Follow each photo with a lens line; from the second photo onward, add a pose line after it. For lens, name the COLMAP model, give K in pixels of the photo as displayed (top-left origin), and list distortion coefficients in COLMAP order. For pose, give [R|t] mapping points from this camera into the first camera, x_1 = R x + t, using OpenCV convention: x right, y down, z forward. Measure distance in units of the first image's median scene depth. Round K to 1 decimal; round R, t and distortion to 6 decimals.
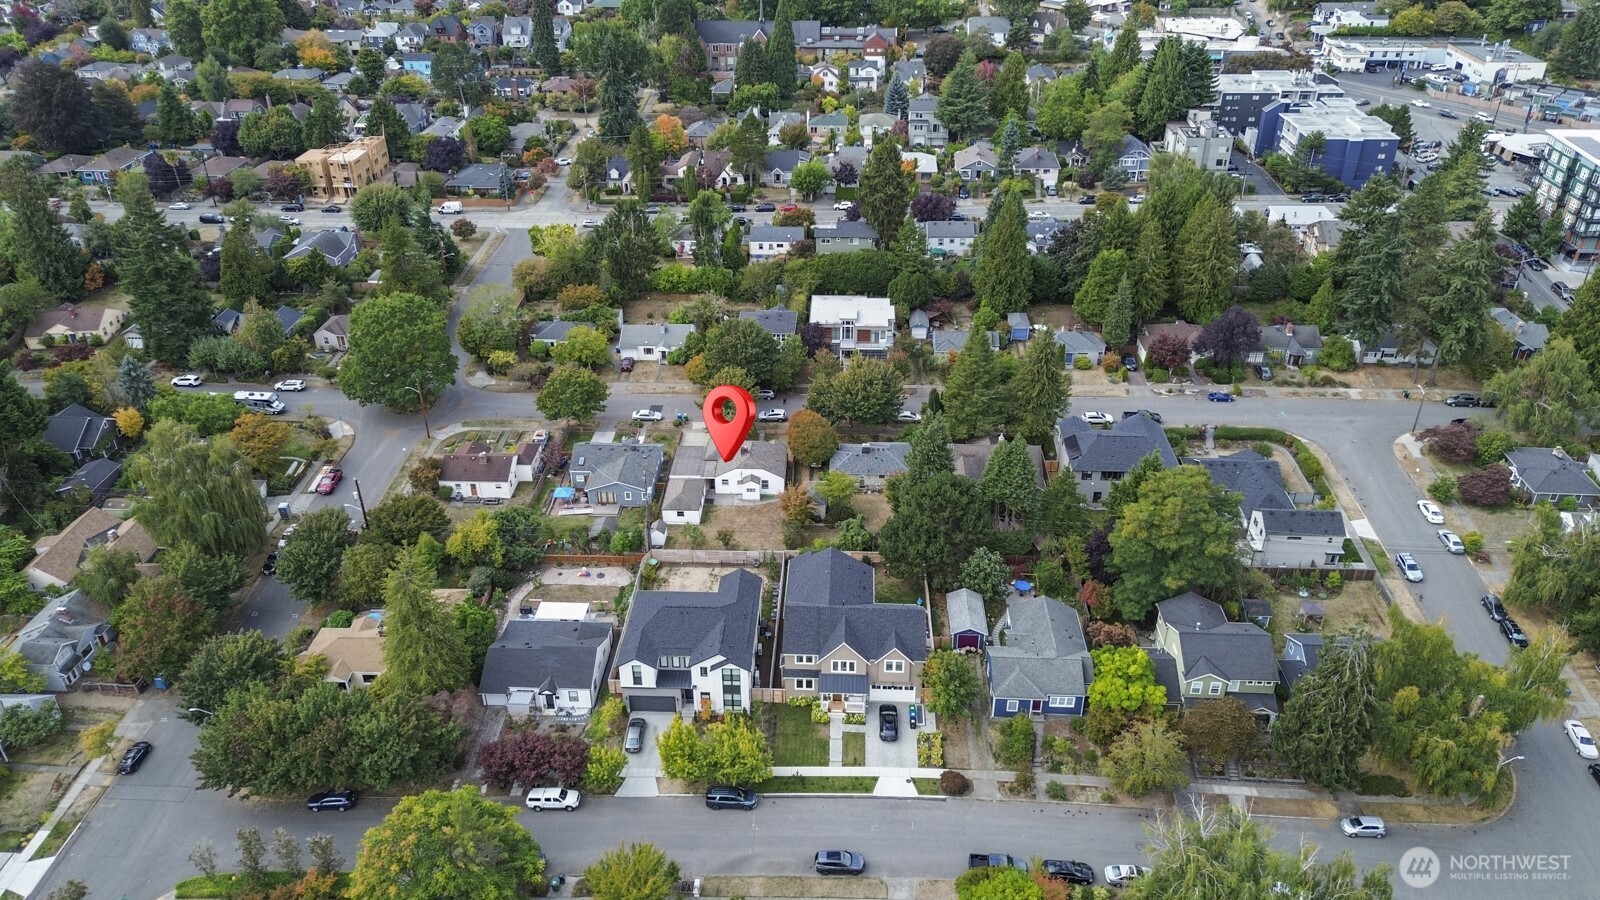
lens RADIAL K [[1130.9, 0, 800.7], [0, 1130.9, 441.7], [0, 0, 1]] dist [0.072811, -0.071493]
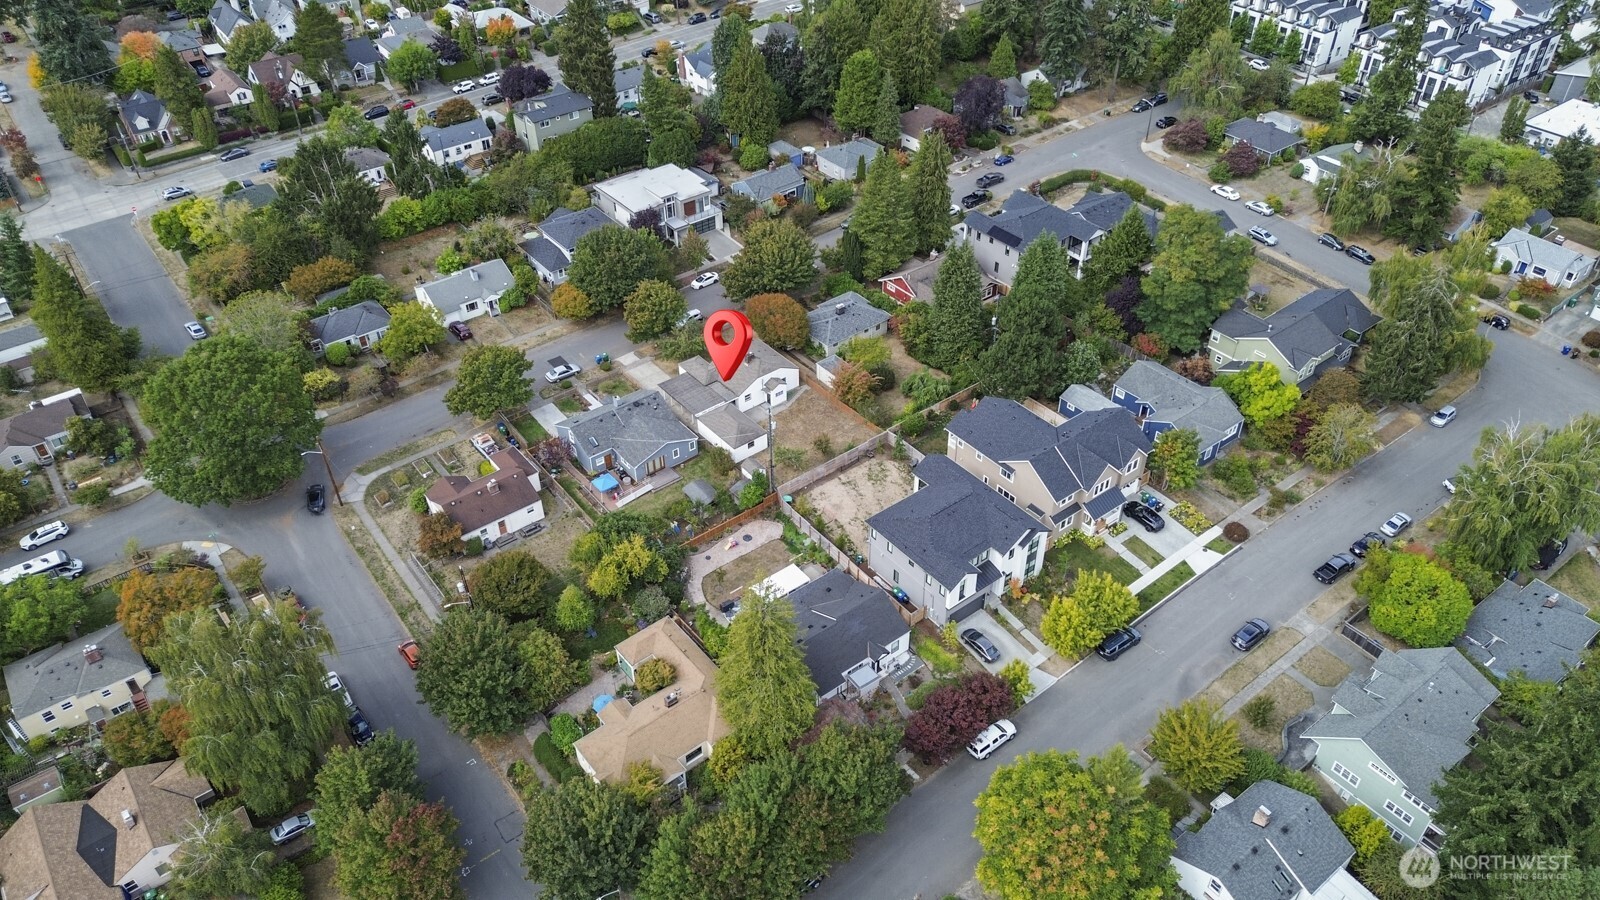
lens RADIAL K [[1126.8, 0, 800.0], [0, 1126.8, 450.0], [0, 0, 1]] dist [0.079722, -0.089315]
pose [[0.760799, -0.411660, 0.501718, -0.458640], [0.335041, 0.911227, 0.239611, -0.116027], [-0.555817, -0.014200, 0.831183, 0.205089]]
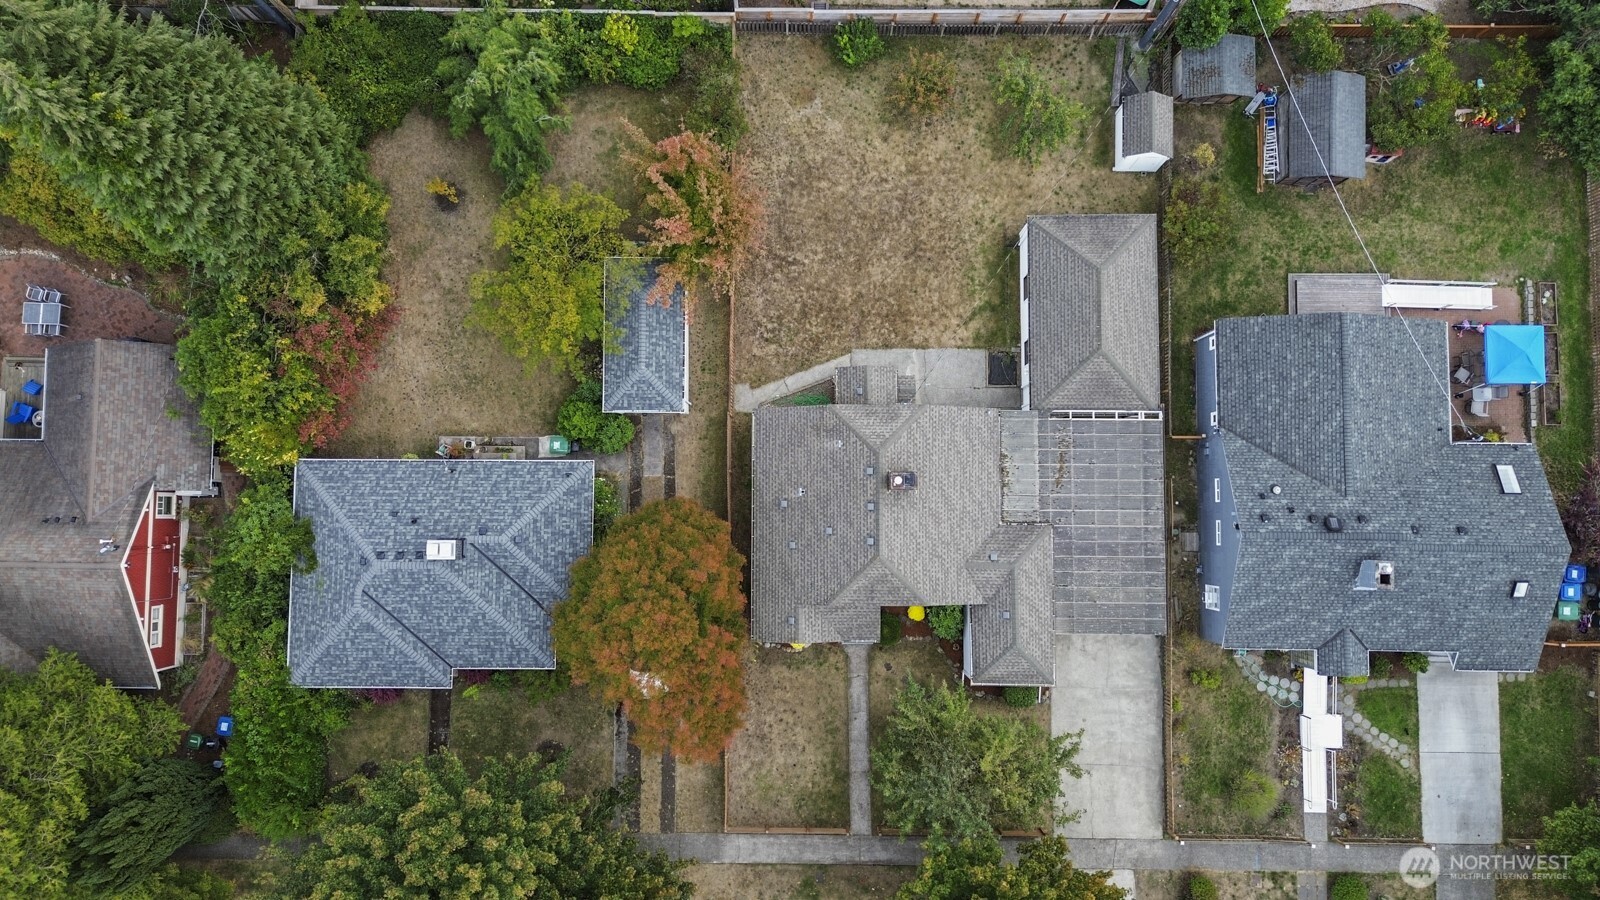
lens RADIAL K [[1121.9, 0, 805.1], [0, 1121.9, 449.3], [0, 0, 1]] dist [0.068616, -0.081710]
pose [[-0.999179, 0.039619, 0.008413, -0.026738], [-0.010469, -0.453297, 0.891298, -0.202563], [0.039126, 0.890479, 0.453340, 0.795439]]
